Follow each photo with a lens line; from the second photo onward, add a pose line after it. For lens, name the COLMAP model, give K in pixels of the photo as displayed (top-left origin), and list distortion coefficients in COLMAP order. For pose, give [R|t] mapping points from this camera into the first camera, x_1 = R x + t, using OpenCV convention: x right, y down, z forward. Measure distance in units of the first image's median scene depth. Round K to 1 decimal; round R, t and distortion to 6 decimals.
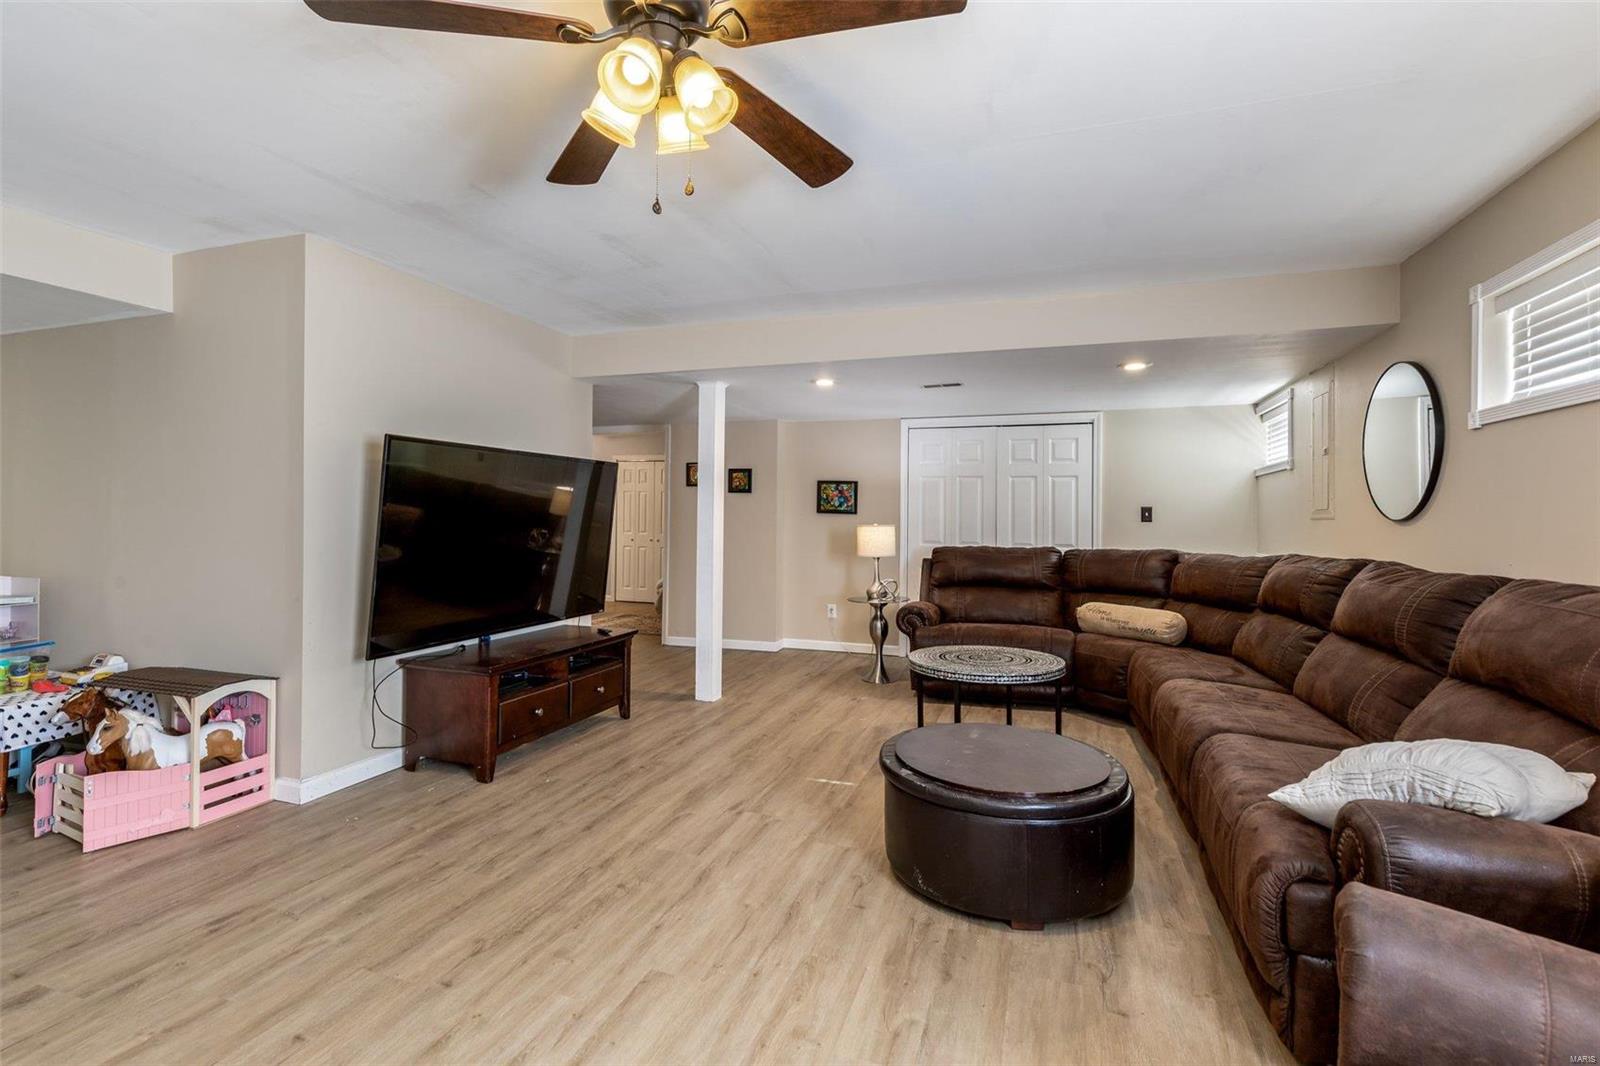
lens RADIAL K [[719.1, 0, 810.5], [0, 719.1, 523.0], [0, 0, 1]] dist [0.004490, -0.000383]
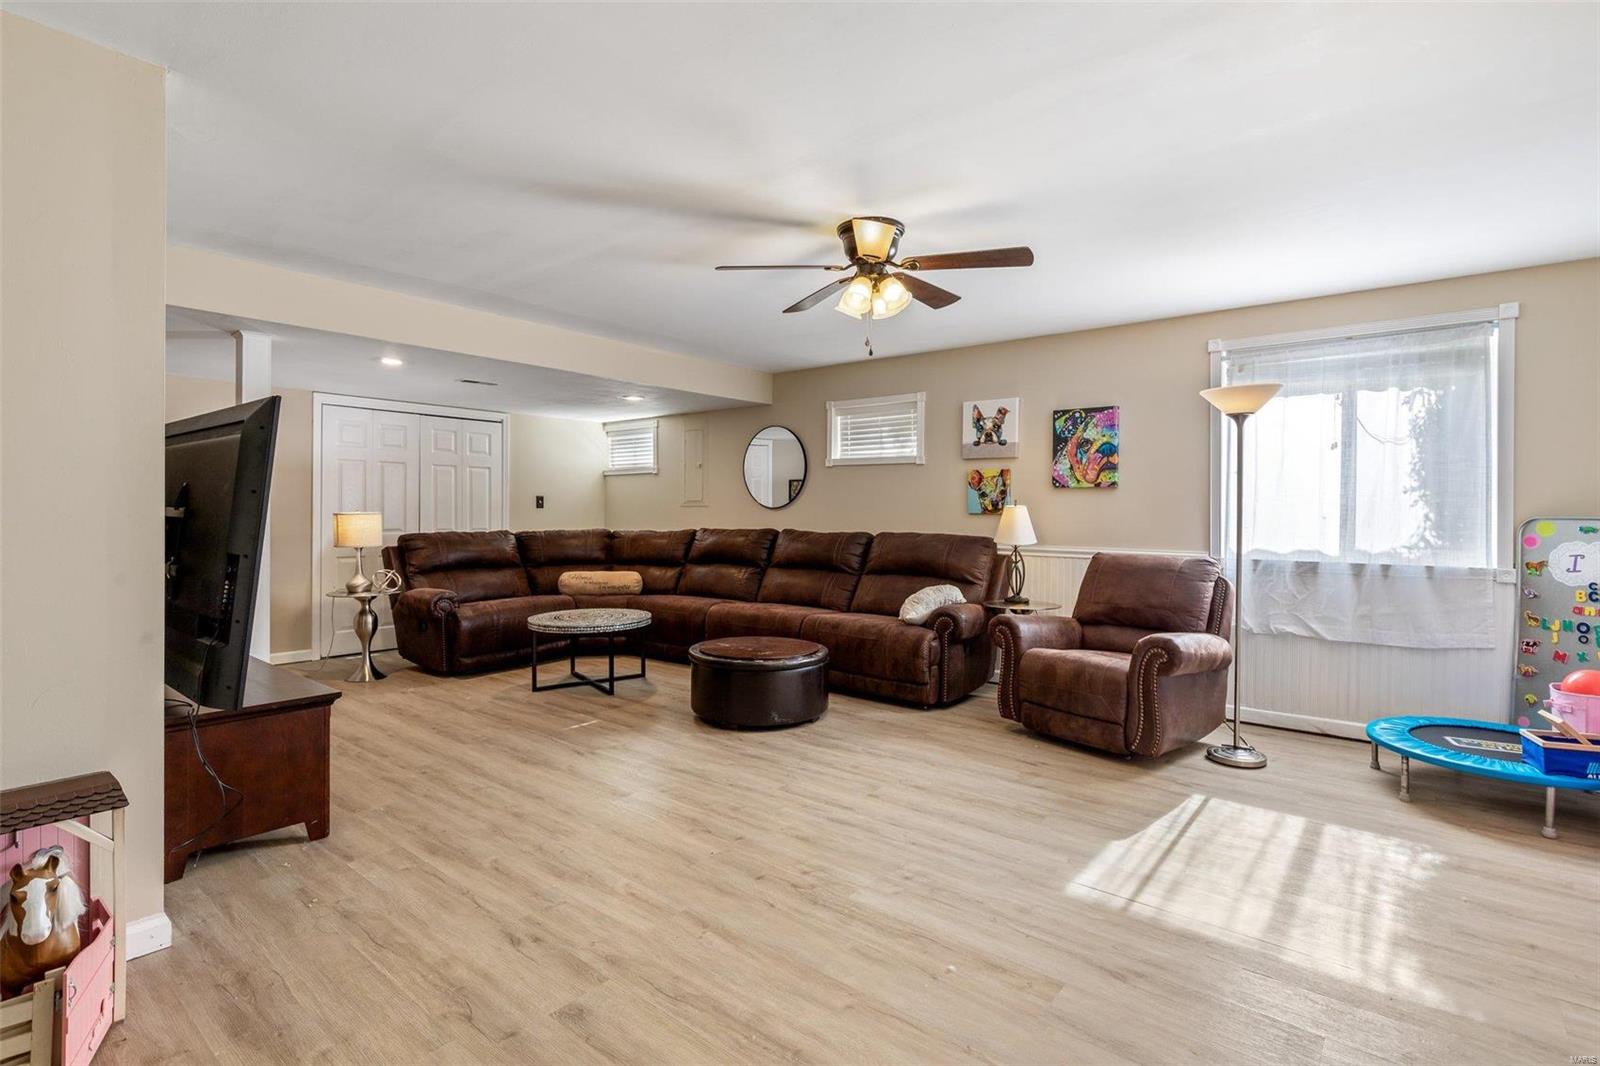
lens RADIAL K [[762.5, 0, 808.4], [0, 762.5, 517.9], [0, 0, 1]] dist [-0.001599, -0.000434]
pose [[0.352073, -0.014471, 0.935861, -1.080436], [0.000233, 0.999882, 0.015373, -0.008670], [-0.935973, -0.005194, 0.352034, 0.201650]]
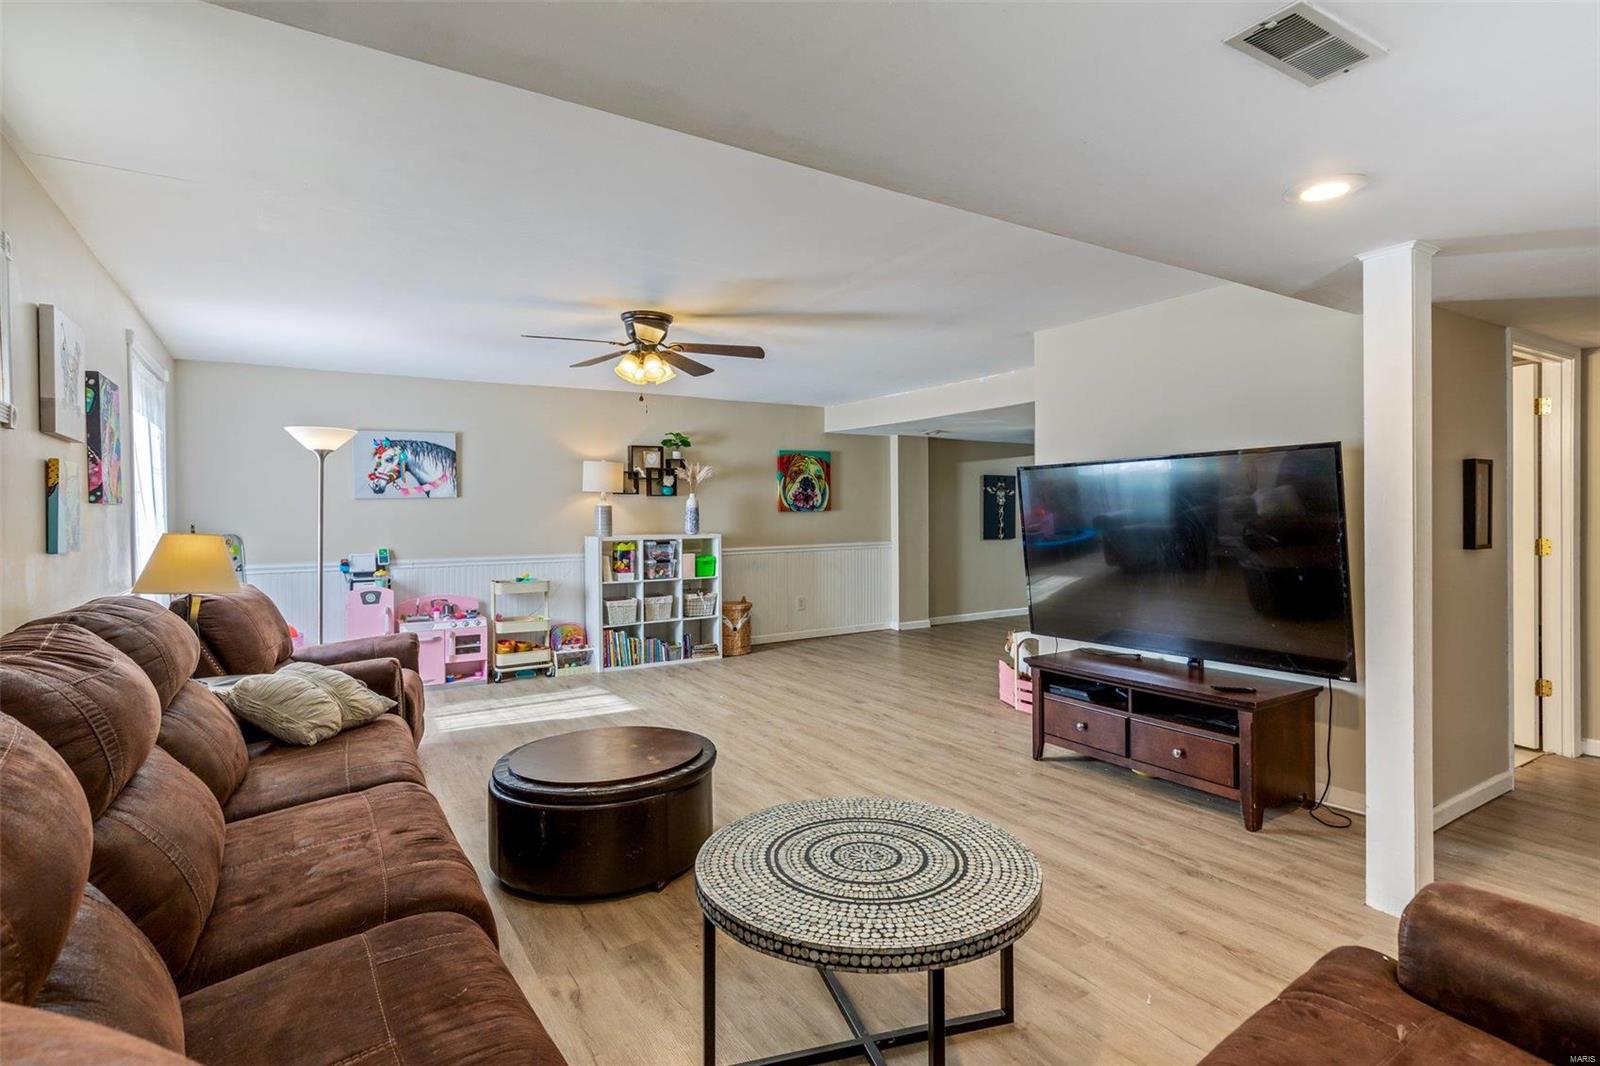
lens RADIAL K [[816.4, 0, 806.0], [0, 816.4, 525.0], [0, 0, 1]] dist [0.000762, 0.000039]
pose [[-0.636792, 0.008771, -0.770986, 0.805153], [0.001118, 0.999945, 0.010452, -0.027103], [0.771035, 0.005794, -0.636767, 1.587463]]
